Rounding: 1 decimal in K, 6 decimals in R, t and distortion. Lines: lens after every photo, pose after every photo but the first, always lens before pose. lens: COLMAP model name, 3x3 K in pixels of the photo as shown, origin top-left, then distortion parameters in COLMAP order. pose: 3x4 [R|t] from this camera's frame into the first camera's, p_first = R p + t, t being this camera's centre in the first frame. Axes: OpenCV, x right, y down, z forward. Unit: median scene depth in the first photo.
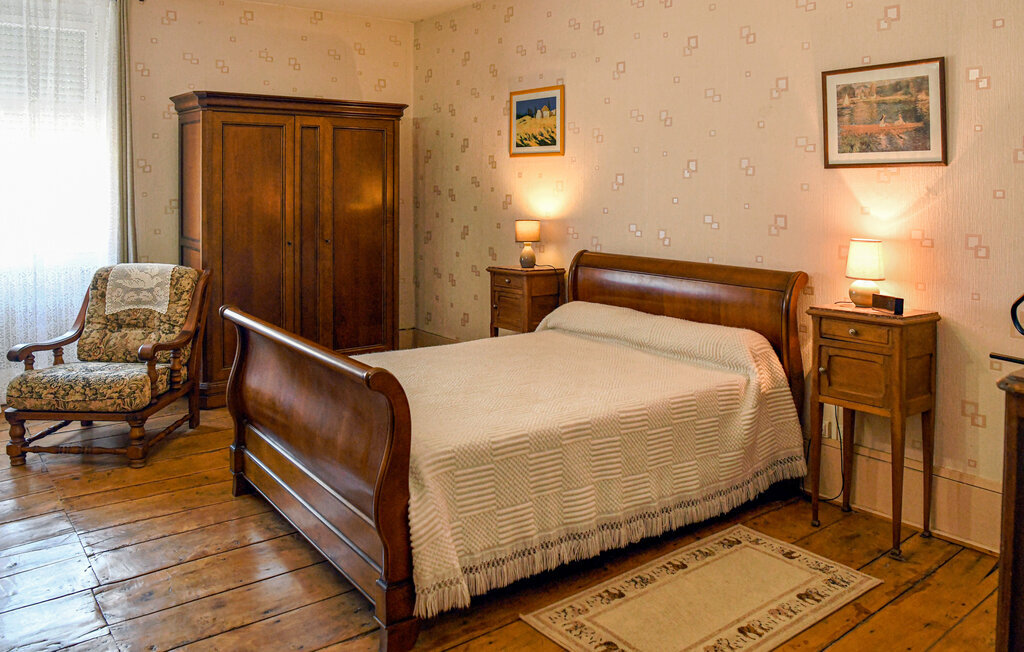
lens RADIAL K [[771.9, 0, 513.2], [0, 771.9, 214.1], [0, 0, 1]] dist [-0.059999, 0.001560]
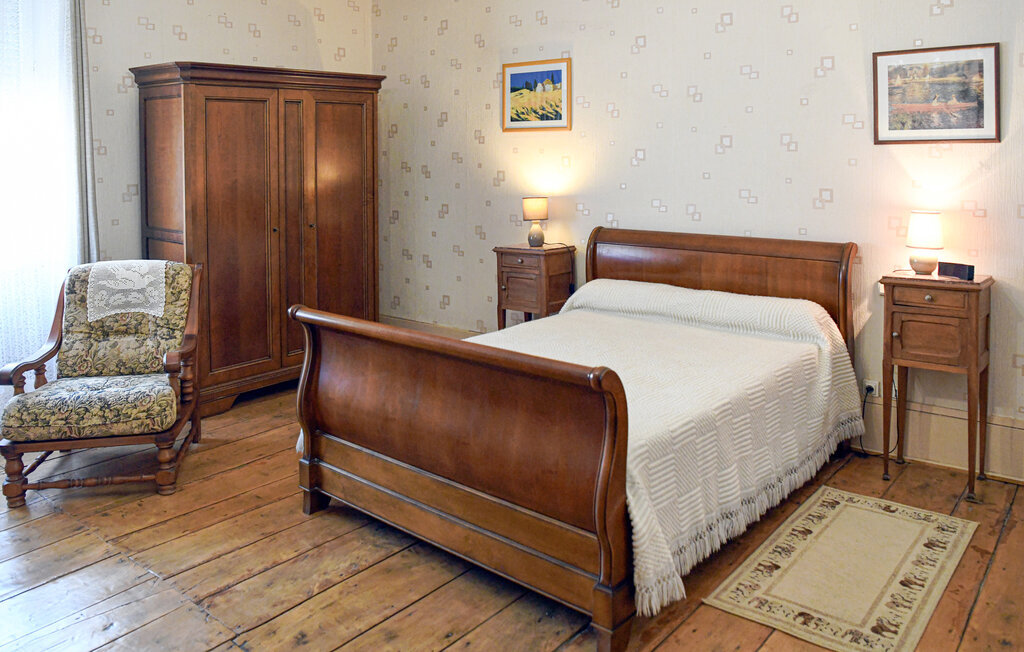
lens RADIAL K [[795.4, 0, 512.2], [0, 795.4, 204.9], [0, 0, 1]] dist [-0.062251, 0.005209]
pose [[0.977533, -0.029612, 0.208694, -0.297592], [0.023236, 0.999187, 0.032937, -0.022651], [-0.209499, -0.027348, 0.977426, 0.039284]]
